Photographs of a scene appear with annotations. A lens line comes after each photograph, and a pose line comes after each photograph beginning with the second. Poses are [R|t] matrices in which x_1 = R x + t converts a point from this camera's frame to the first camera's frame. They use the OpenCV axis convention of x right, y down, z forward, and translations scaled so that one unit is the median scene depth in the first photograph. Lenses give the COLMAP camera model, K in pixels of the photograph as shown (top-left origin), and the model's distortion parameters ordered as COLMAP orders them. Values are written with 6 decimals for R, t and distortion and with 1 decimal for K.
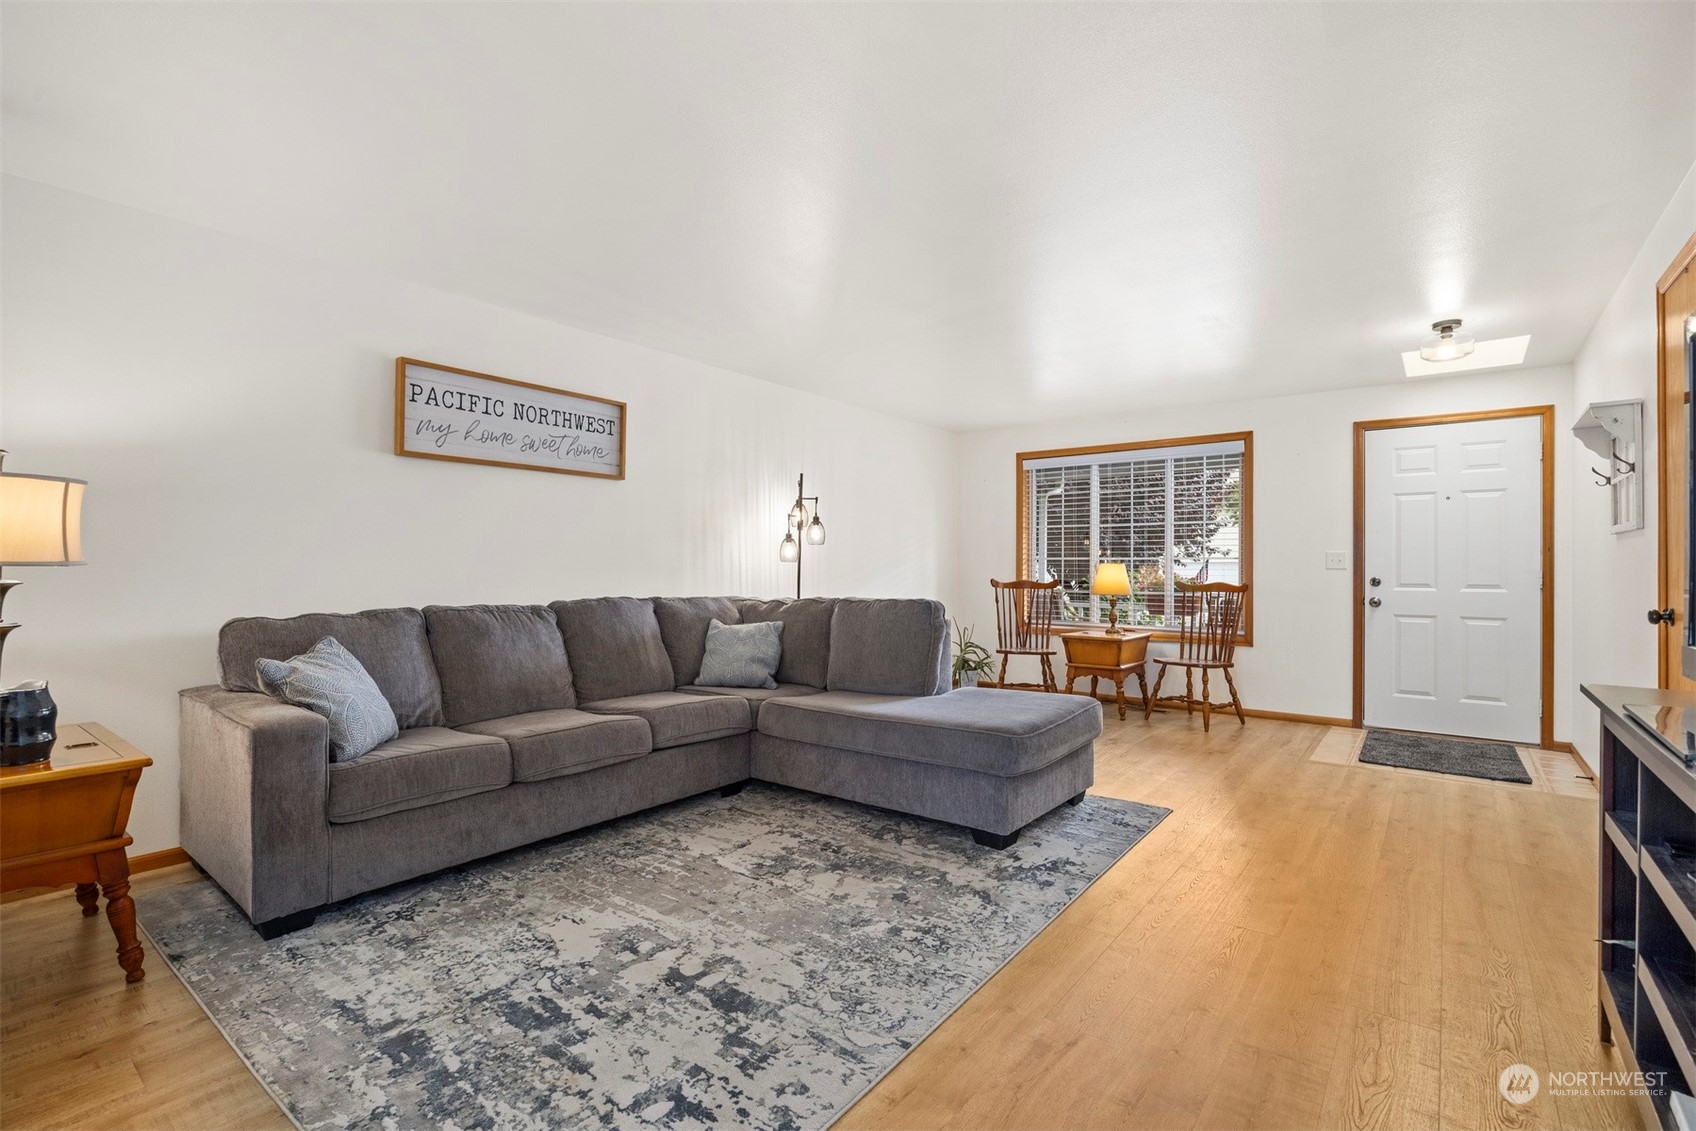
lens RADIAL K [[767.5, 0, 853.7], [0, 767.5, 561.4], [0, 0, 1]] dist [-0.010362, -0.000065]
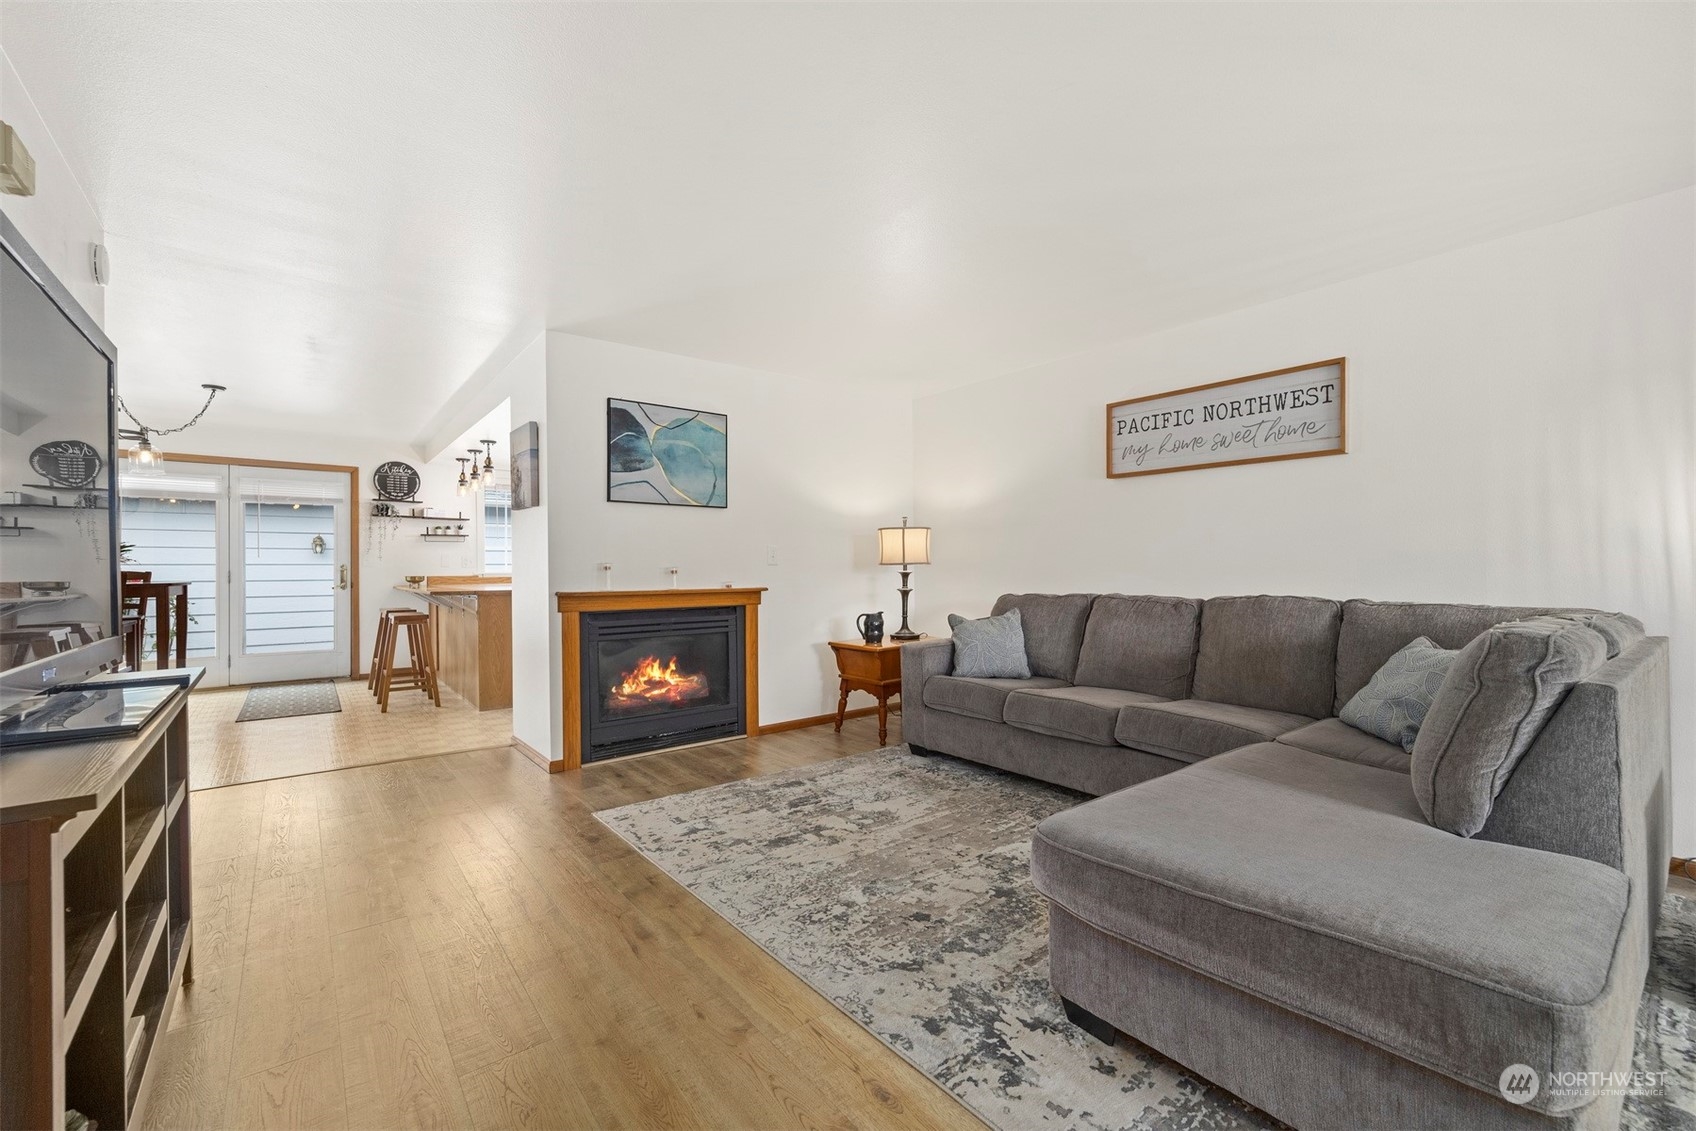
lens RADIAL K [[701.3, 0, 849.7], [0, 701.3, 566.3], [0, 0, 1]] dist [0.002523, 0.000291]
pose [[-0.238282, -0.002492, -0.971193, 0.851646], [0.012755, 0.999902, -0.005695, 0.016205], [0.971112, -0.013744, -0.238227, 1.054726]]
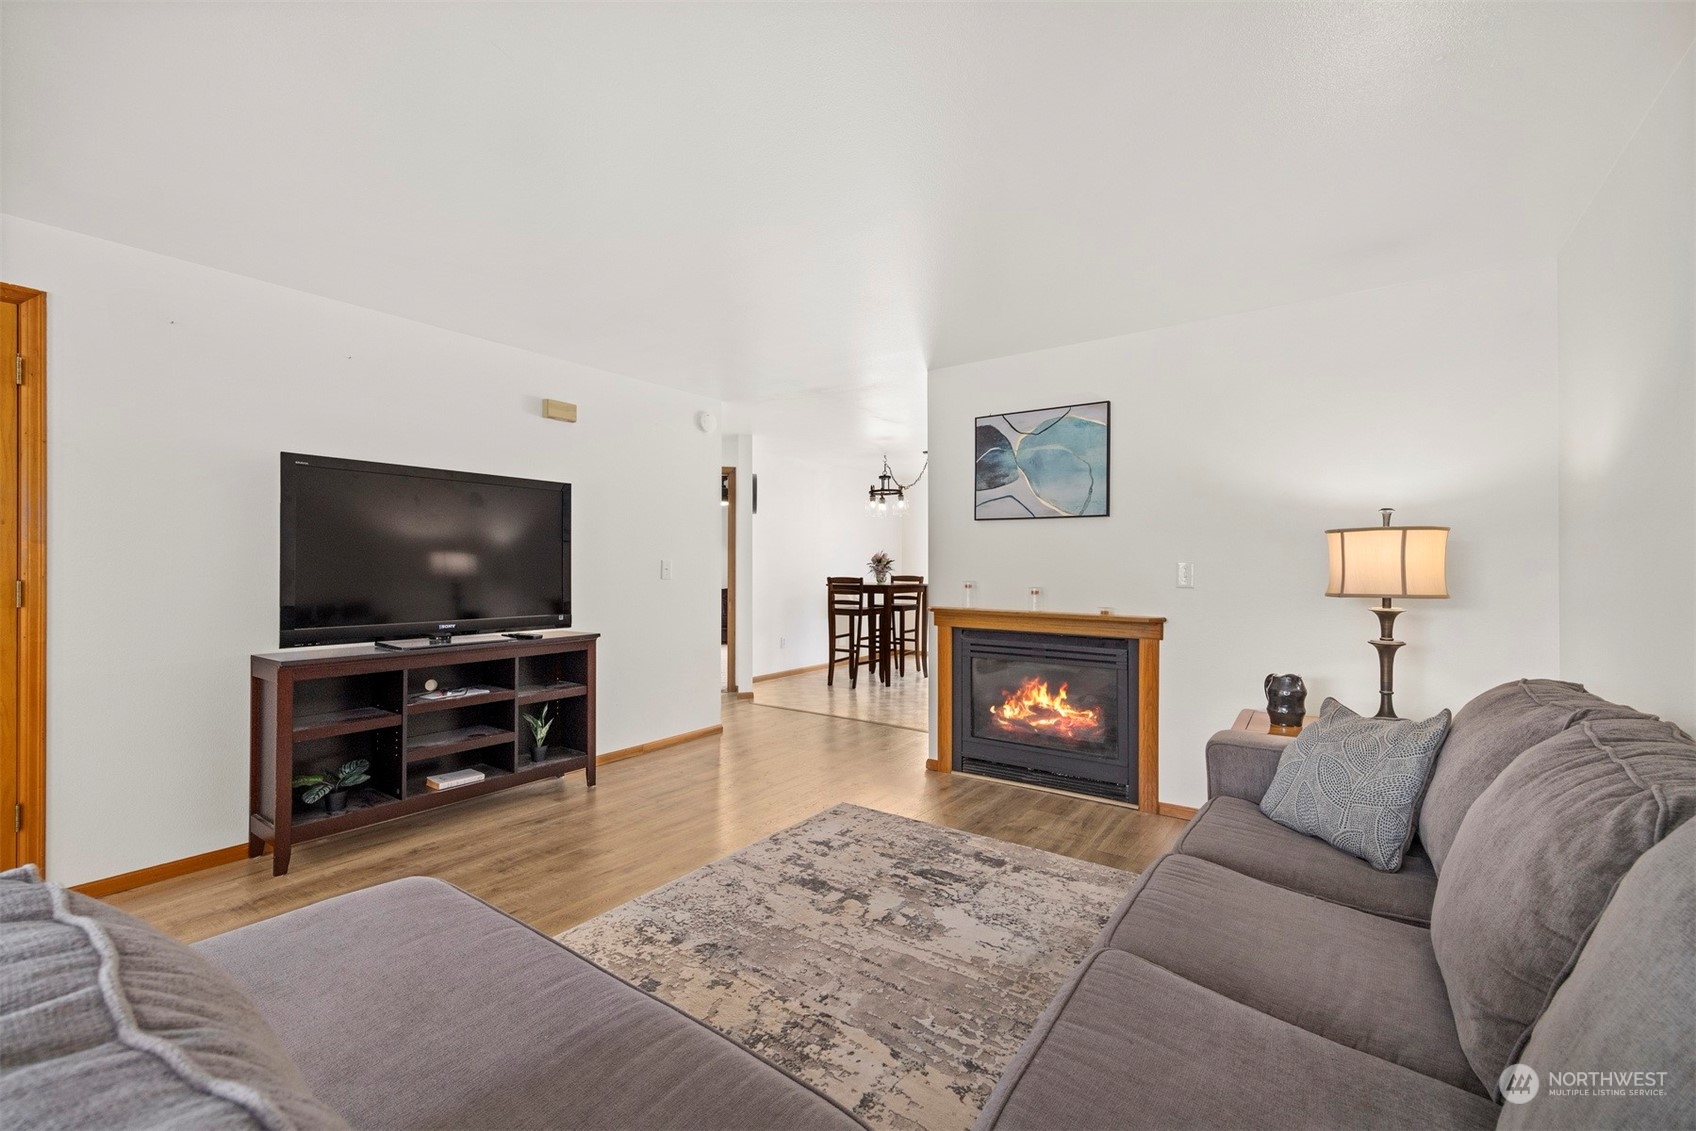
lens RADIAL K [[701.3, 0, 849.7], [0, 701.3, 566.3], [0, 0, 1]] dist [0.002523, 0.000291]
pose [[-0.999256, -0.007538, -0.037831, -0.121973], [-0.007305, 0.999954, -0.006294, -0.025437], [0.037876, -0.006013, -0.999264, 1.684771]]
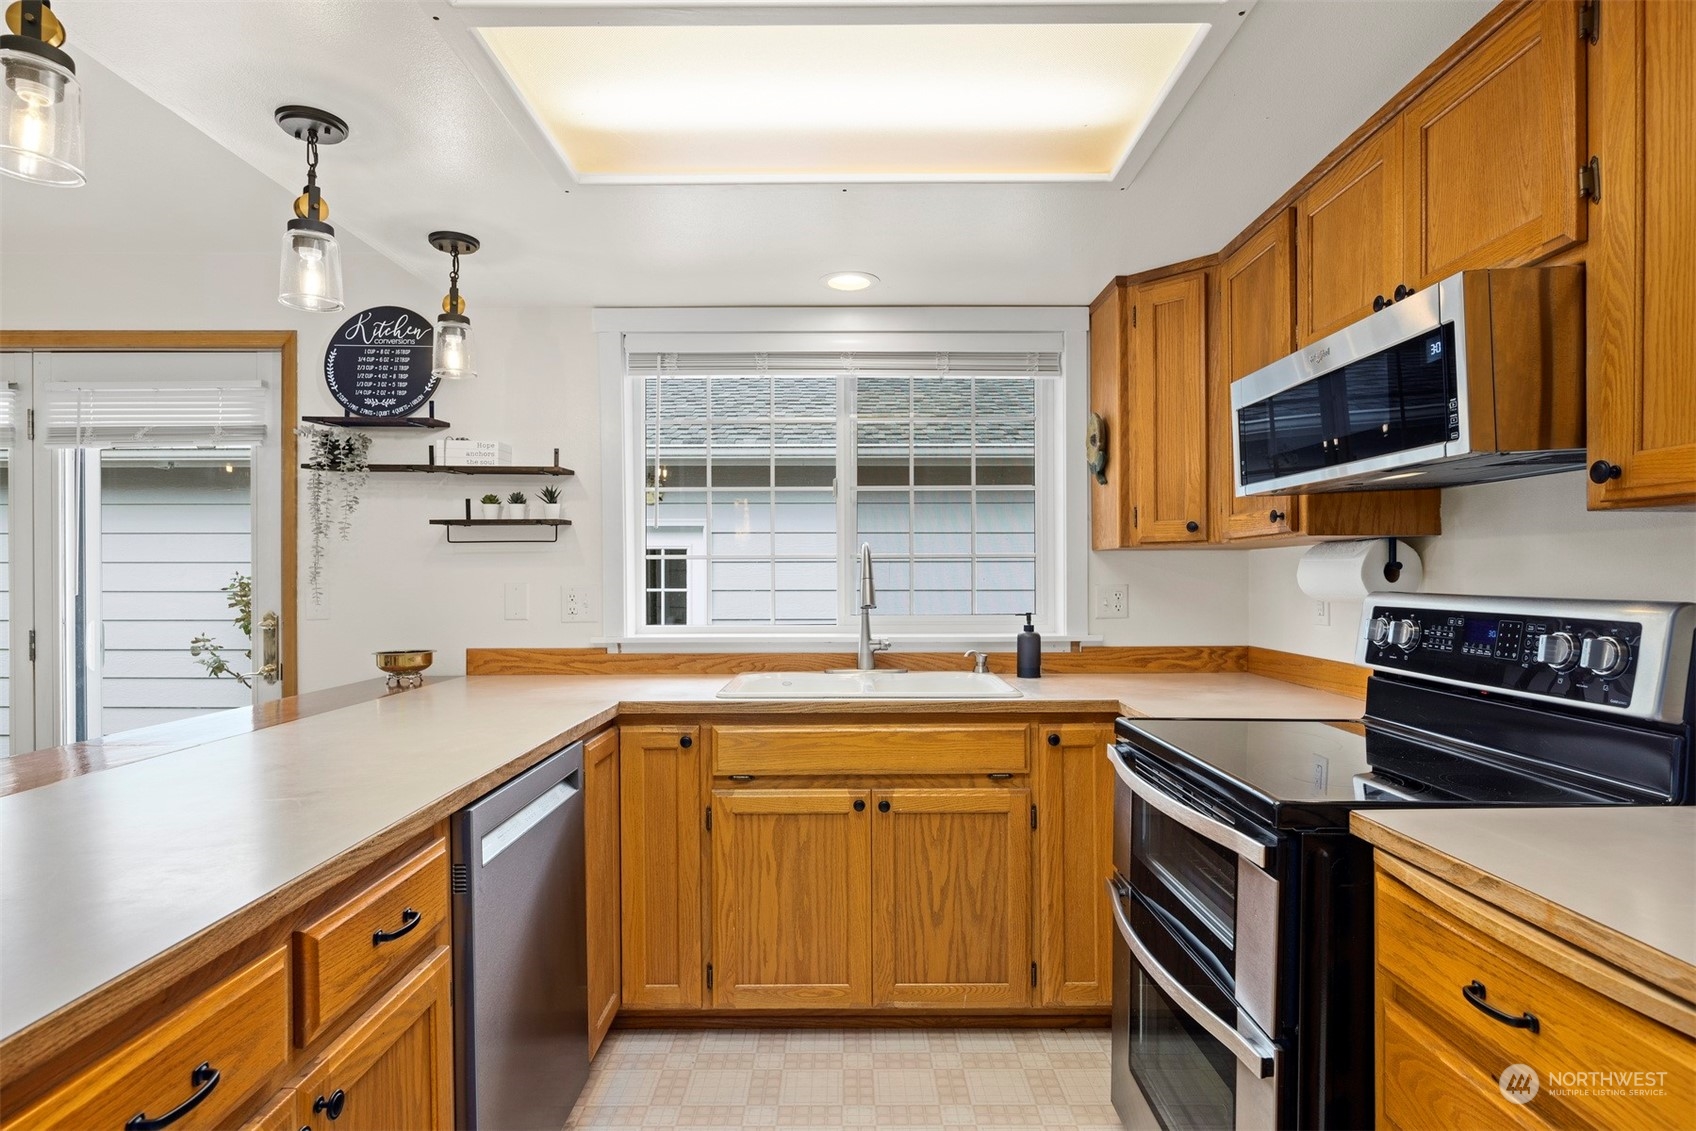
lens RADIAL K [[885.9, 0, 850.2], [0, 885.9, 573.6], [0, 0, 1]] dist [-0.010463, 0.000871]
pose [[-0.788385, -0.001769, -0.615180, -1.083736], [0.006416, 0.999918, -0.011098, -0.060920], [0.615149, -0.012697, -0.788309, 0.006966]]
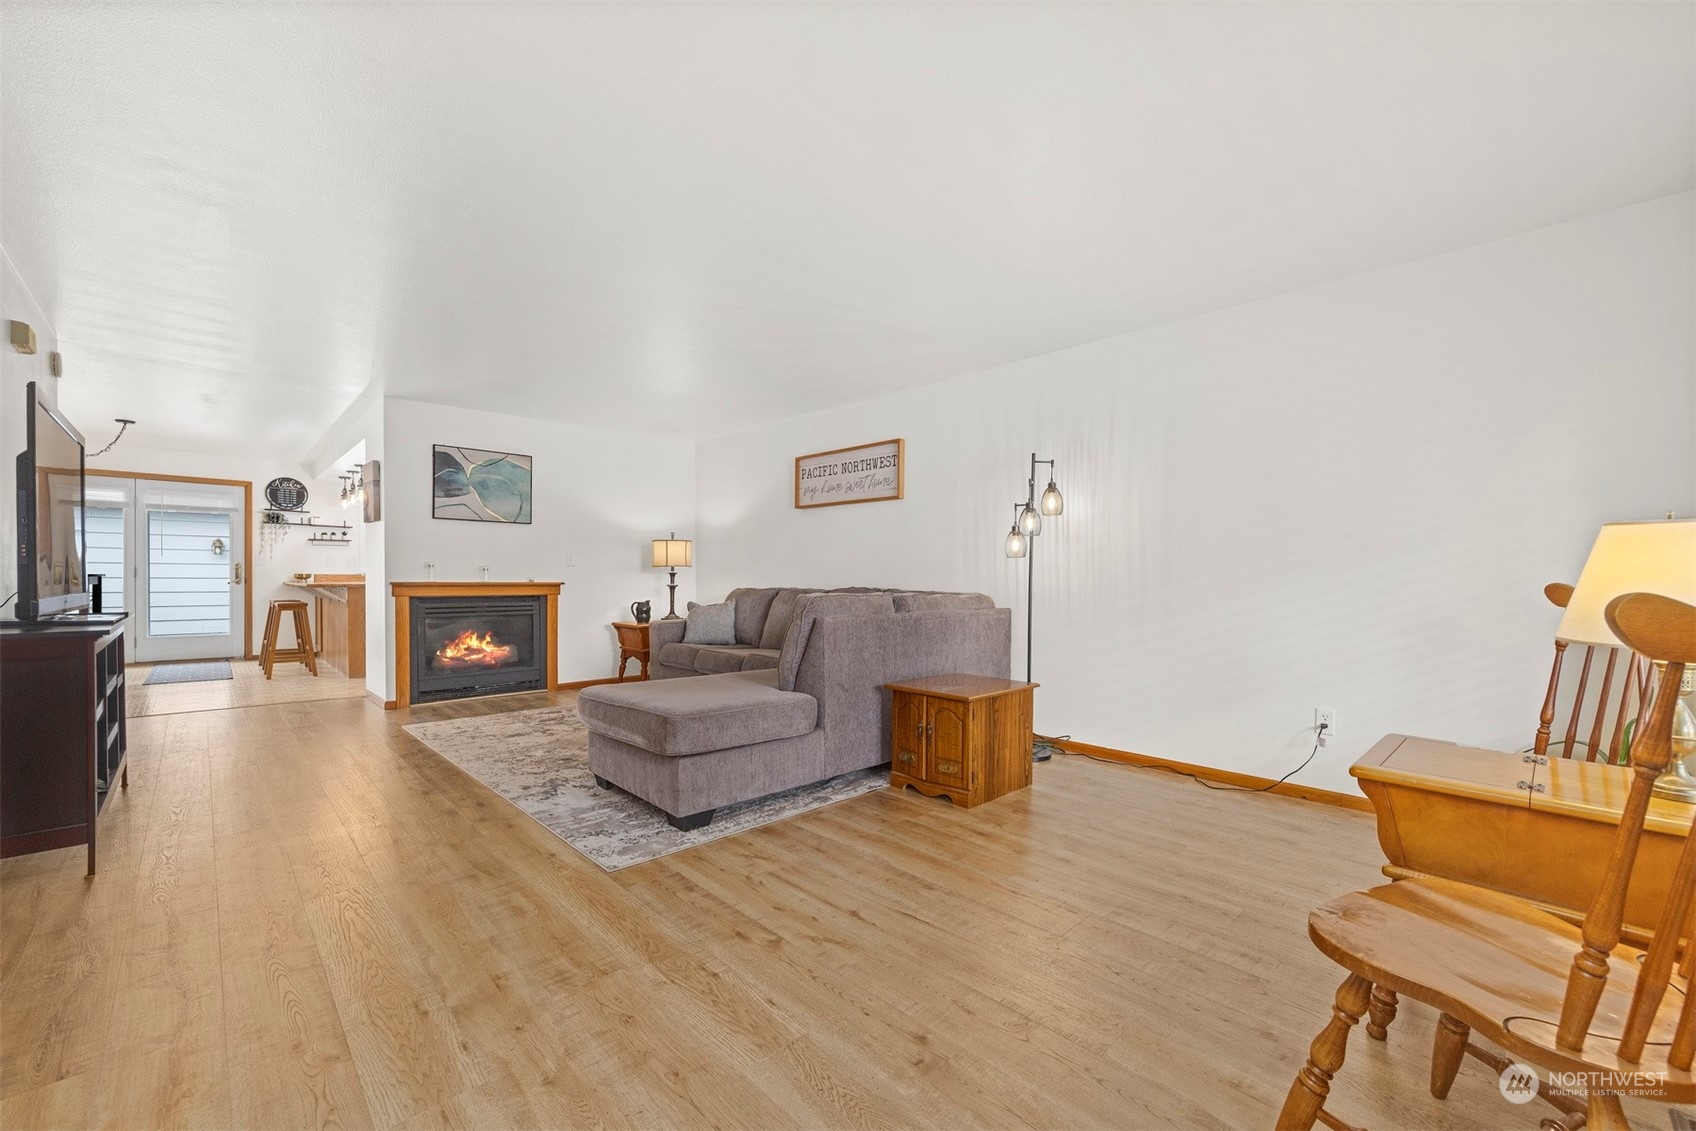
lens RADIAL K [[682.6, 0, 846.6], [0, 682.6, 581.7], [0, 0, 1]] dist [-0.001740, -0.000233]
pose [[-0.148586, 0.003811, -0.988892, 1.340844], [0.002296, 0.999991, 0.003508, 0.047159], [0.988897, -0.001749, -0.148594, 1.706352]]
